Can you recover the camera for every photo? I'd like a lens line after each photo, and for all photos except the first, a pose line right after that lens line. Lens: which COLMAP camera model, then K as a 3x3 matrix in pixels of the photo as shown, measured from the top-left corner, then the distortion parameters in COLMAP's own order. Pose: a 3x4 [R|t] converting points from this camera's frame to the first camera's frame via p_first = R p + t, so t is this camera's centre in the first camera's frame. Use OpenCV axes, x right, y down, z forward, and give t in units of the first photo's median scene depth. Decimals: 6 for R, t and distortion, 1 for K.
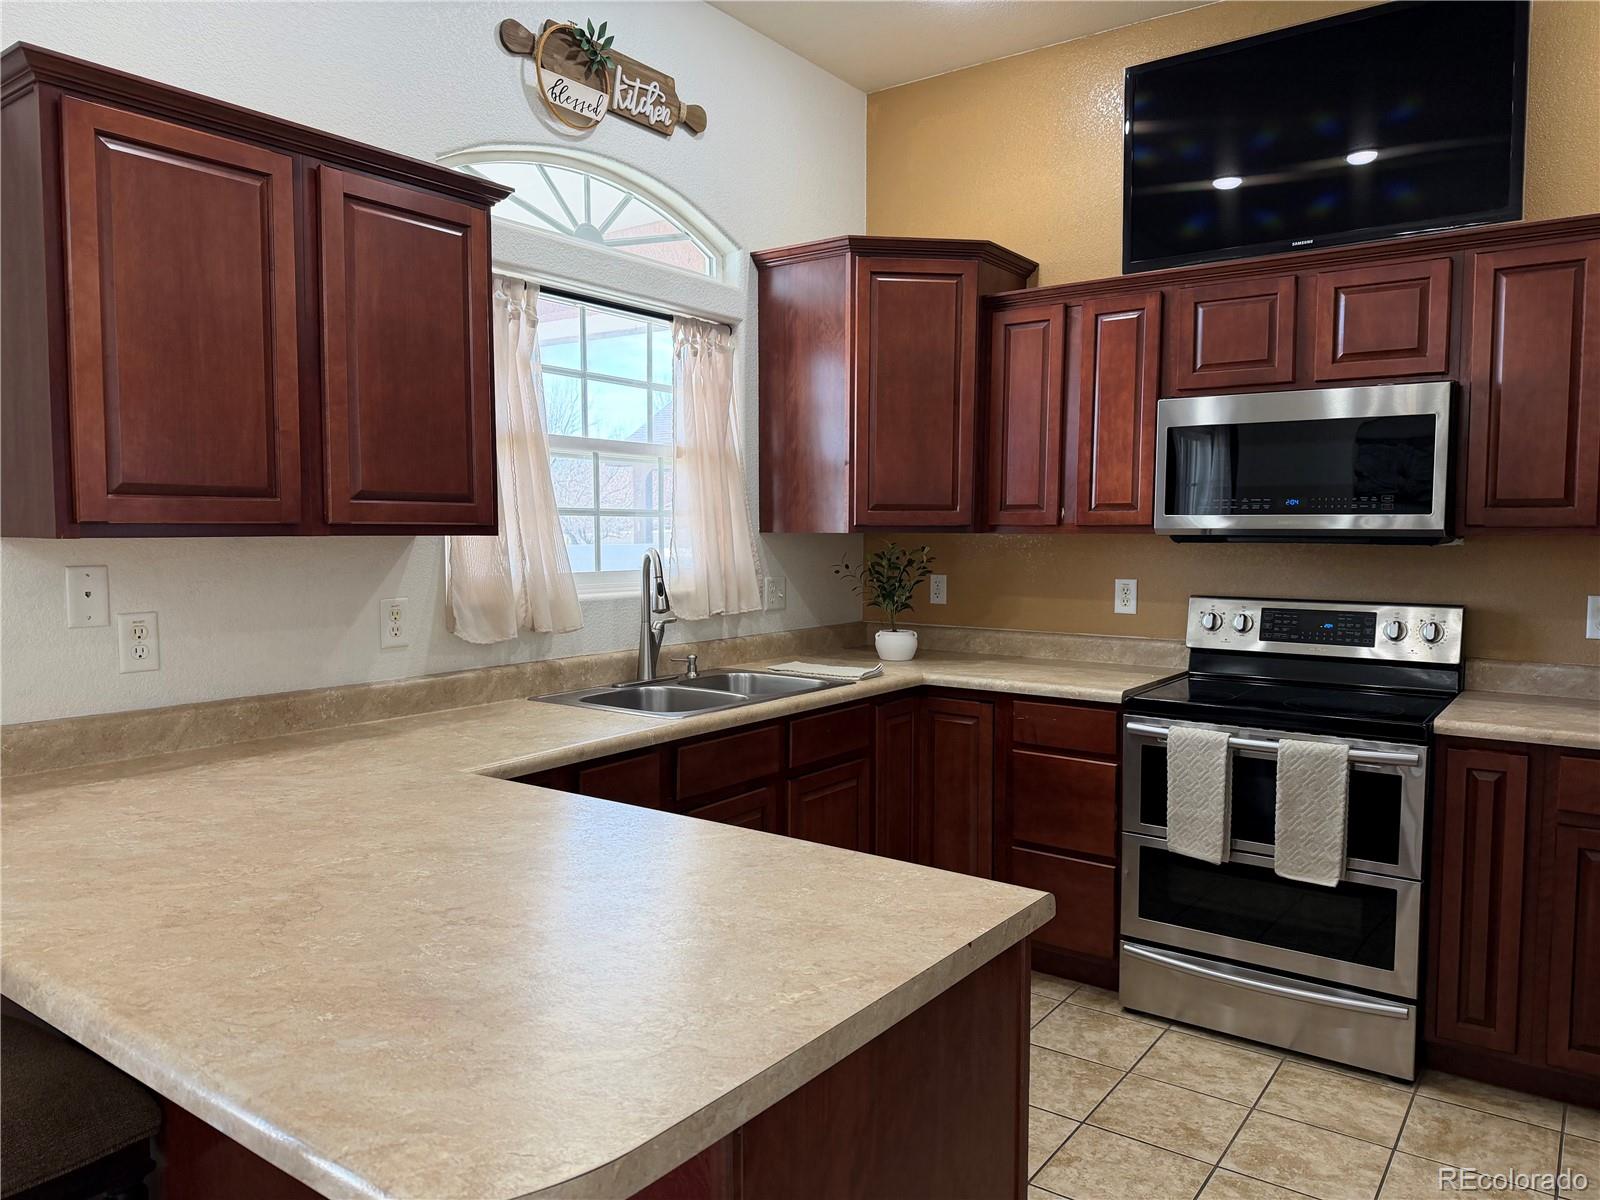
lens RADIAL K [[1121.1, 0, 800.4], [0, 1121.1, 590.6], [0, 0, 1]] dist [0.042885, -0.027239]
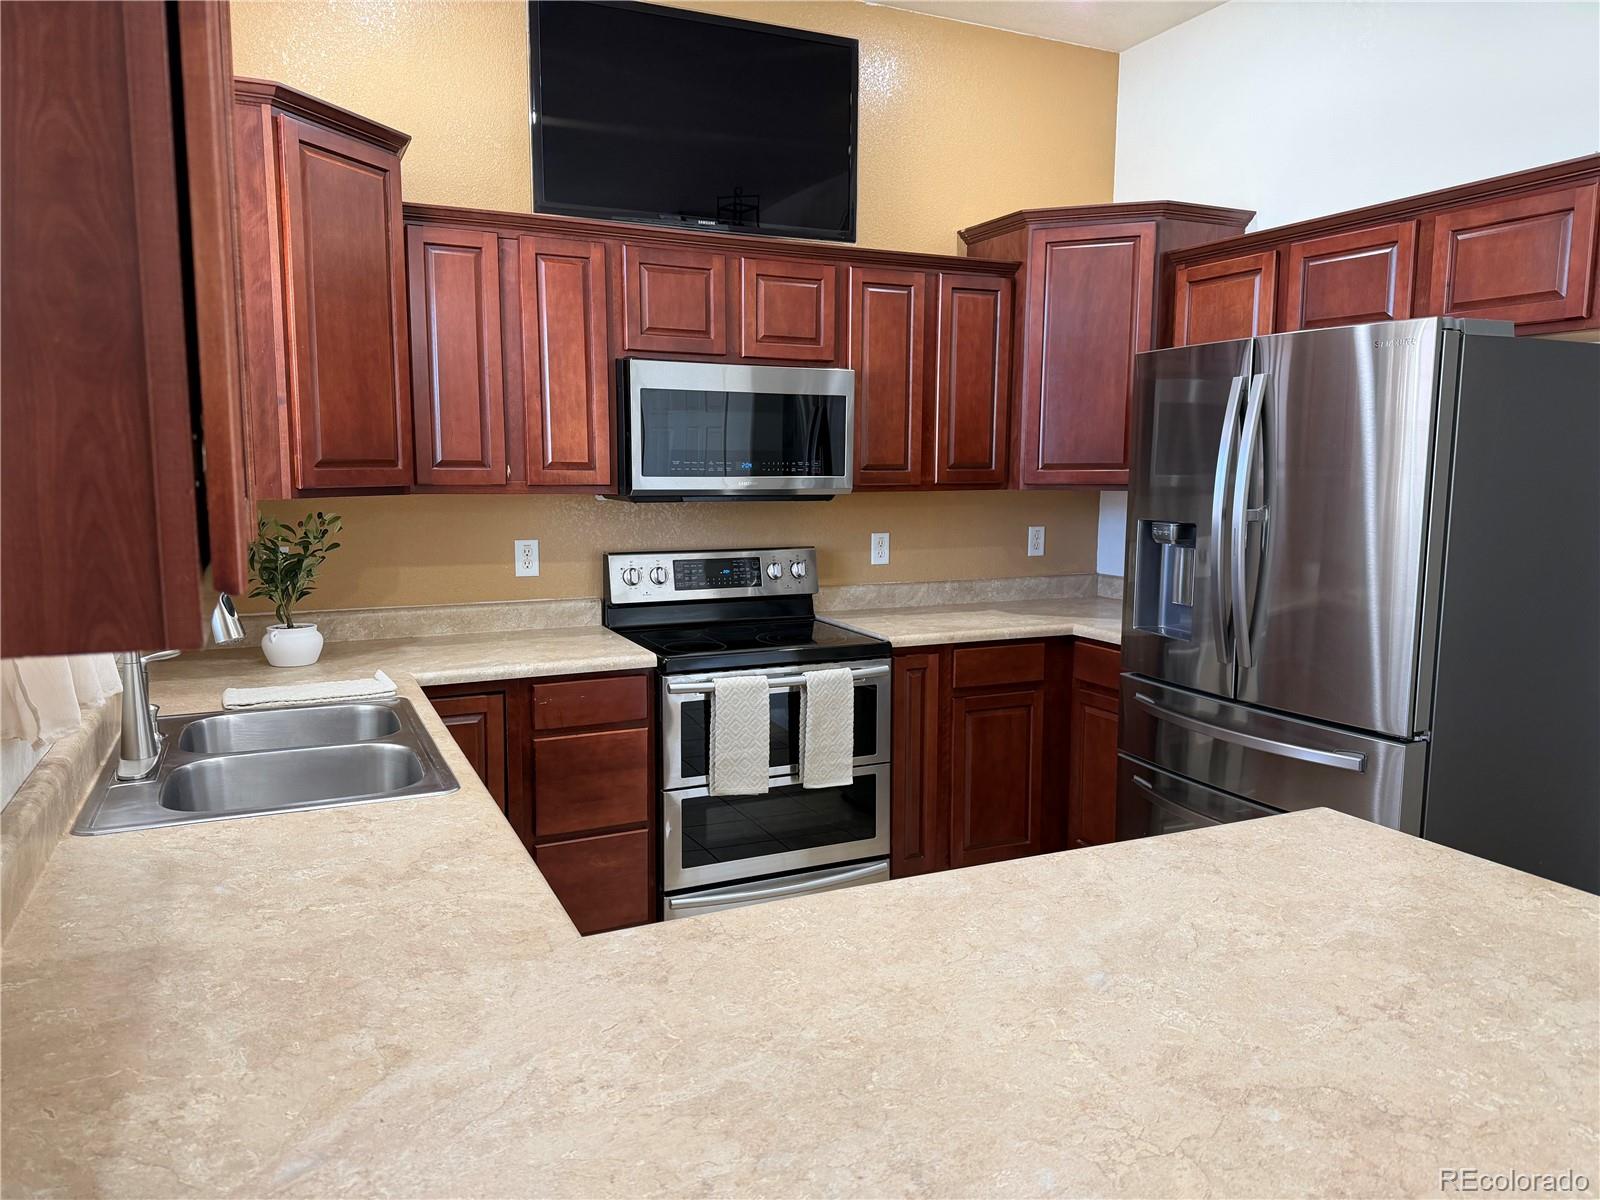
lens RADIAL K [[1121.1, 0, 797.3], [0, 1121.1, 605.0], [0, 0, 1]] dist [0.042885, -0.027239]
pose [[0.471752, -0.113958, 0.874336, -0.541666], [0.044907, 0.993431, 0.105251, -0.055829], [-0.880587, -0.010388, 0.473771, 0.434609]]
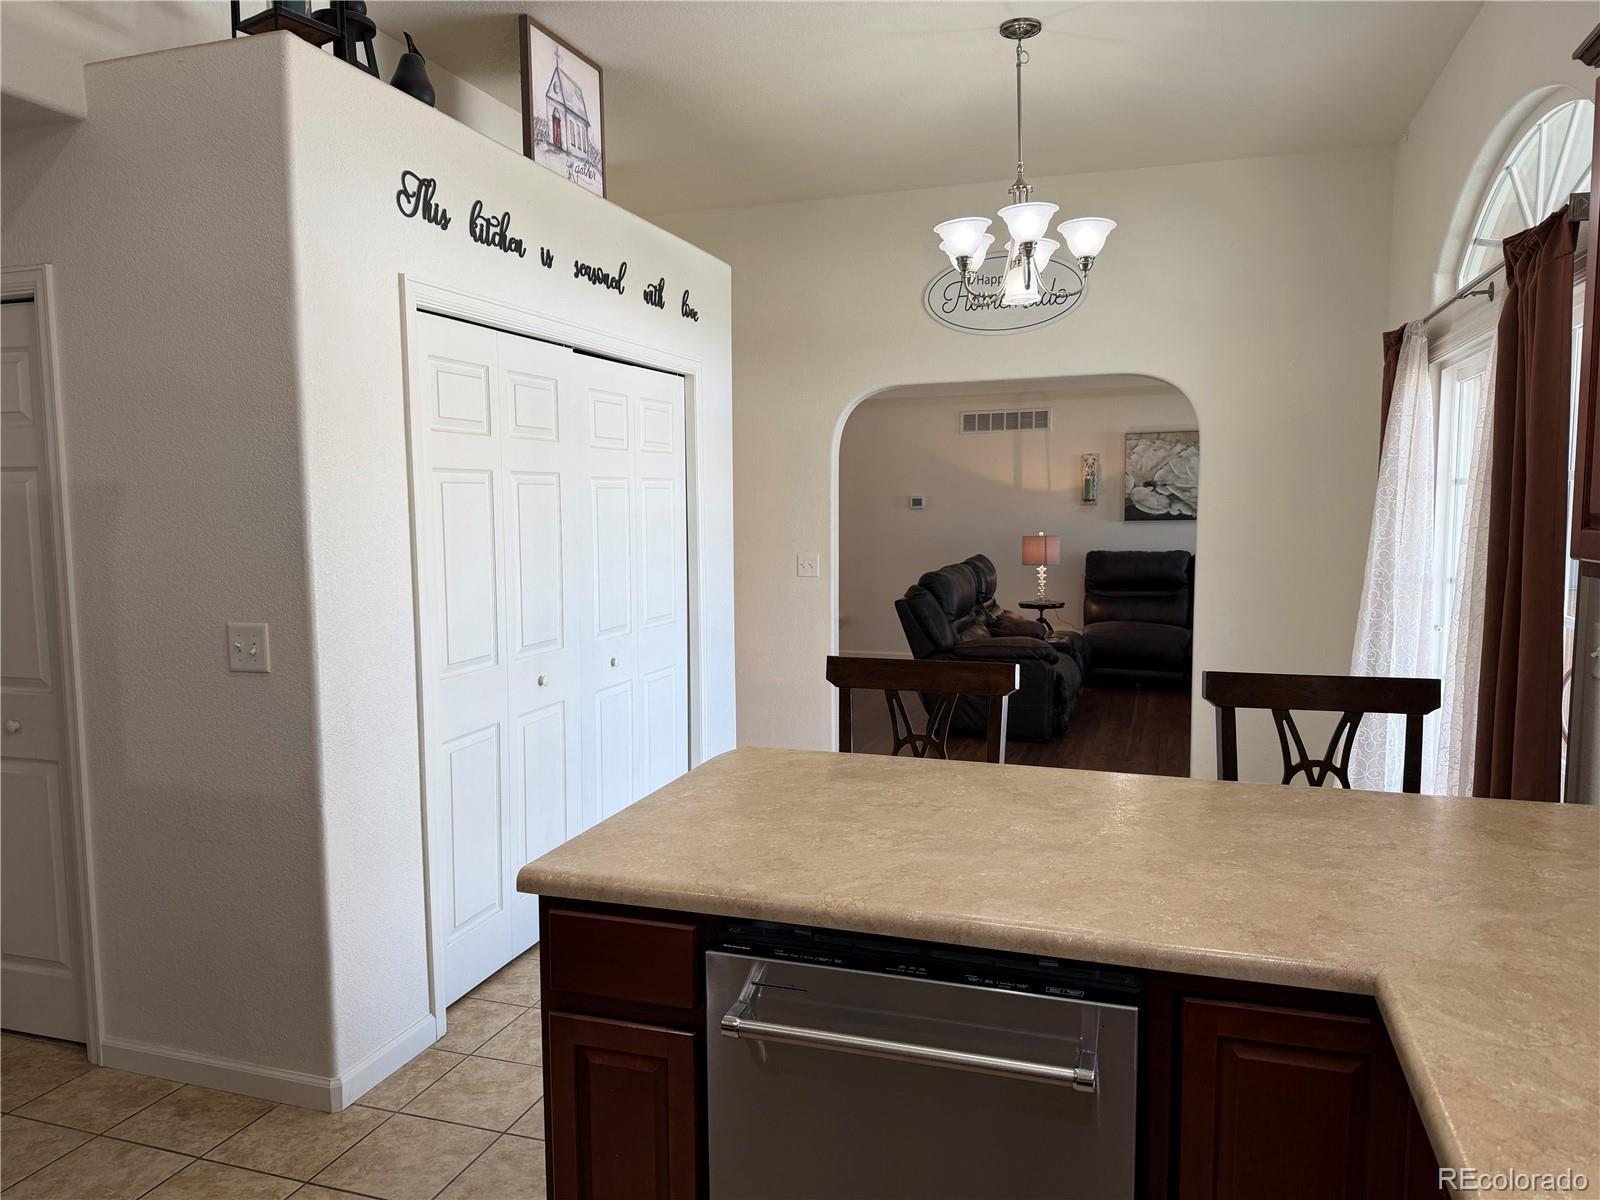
lens RADIAL K [[1121.1, 0, 830.9], [0, 1121.1, 600.4], [0, 0, 1]] dist [0.042885, -0.027239]
pose [[-0.943608, 0.027786, -0.329897, 0.142467], [-0.022048, 0.988985, 0.146363, -0.095380], [0.330330, 0.145383, -0.932602, 1.045940]]
